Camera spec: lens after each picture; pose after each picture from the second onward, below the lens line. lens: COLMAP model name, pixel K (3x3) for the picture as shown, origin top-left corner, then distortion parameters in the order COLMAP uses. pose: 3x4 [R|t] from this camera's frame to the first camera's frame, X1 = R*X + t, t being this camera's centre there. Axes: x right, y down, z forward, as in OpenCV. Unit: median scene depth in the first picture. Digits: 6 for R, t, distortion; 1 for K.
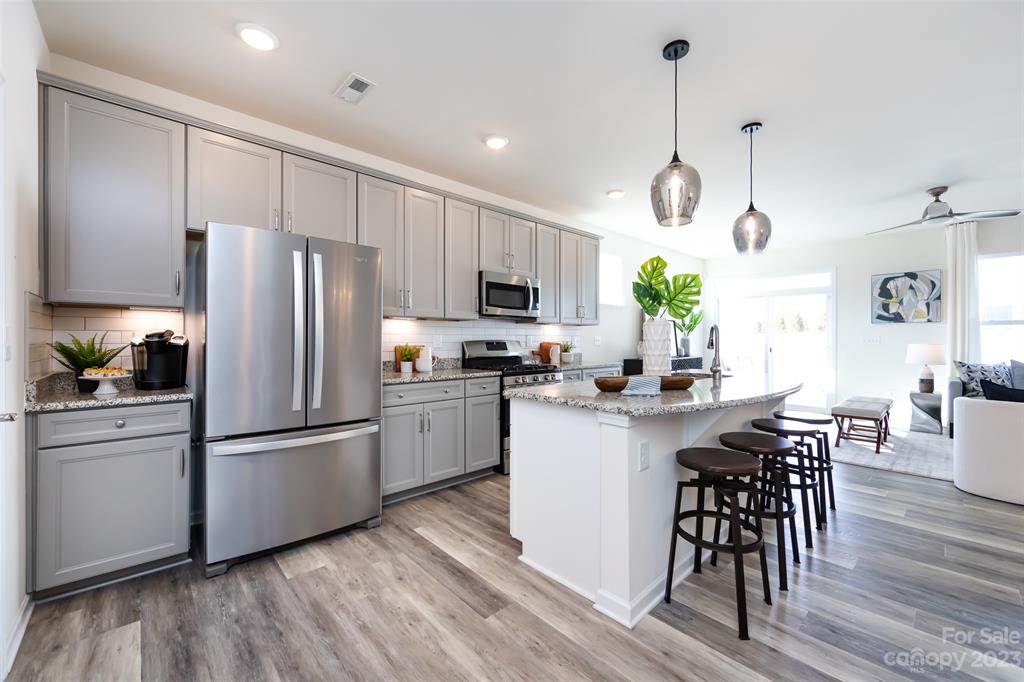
lens RADIAL K [[404.2, 0, 512.6], [0, 404.2, 341.3], [0, 0, 1]] dist [-0.003084, -0.000555]
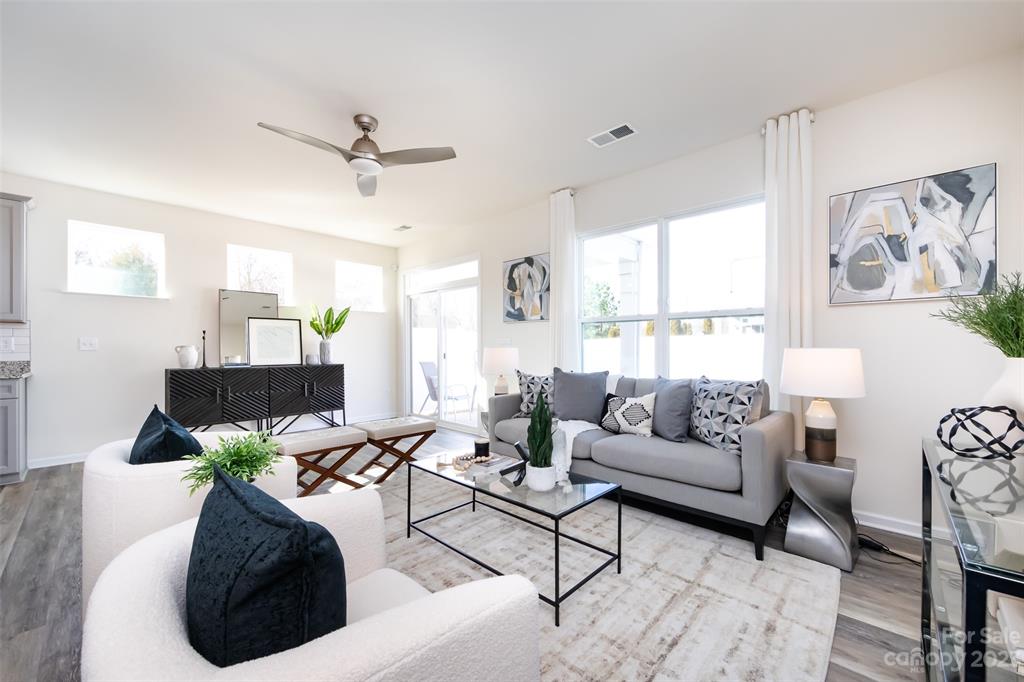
lens RADIAL K [[404.2, 0, 512.4], [0, 404.2, 344.9], [0, 0, 1]] dist [-0.003084, -0.000555]
pose [[0.997858, -0.001317, 0.065401, 1.269905], [0.002007, 0.999943, -0.010487, 0.012719], [-0.065383, 0.010596, 0.997804, 0.300788]]
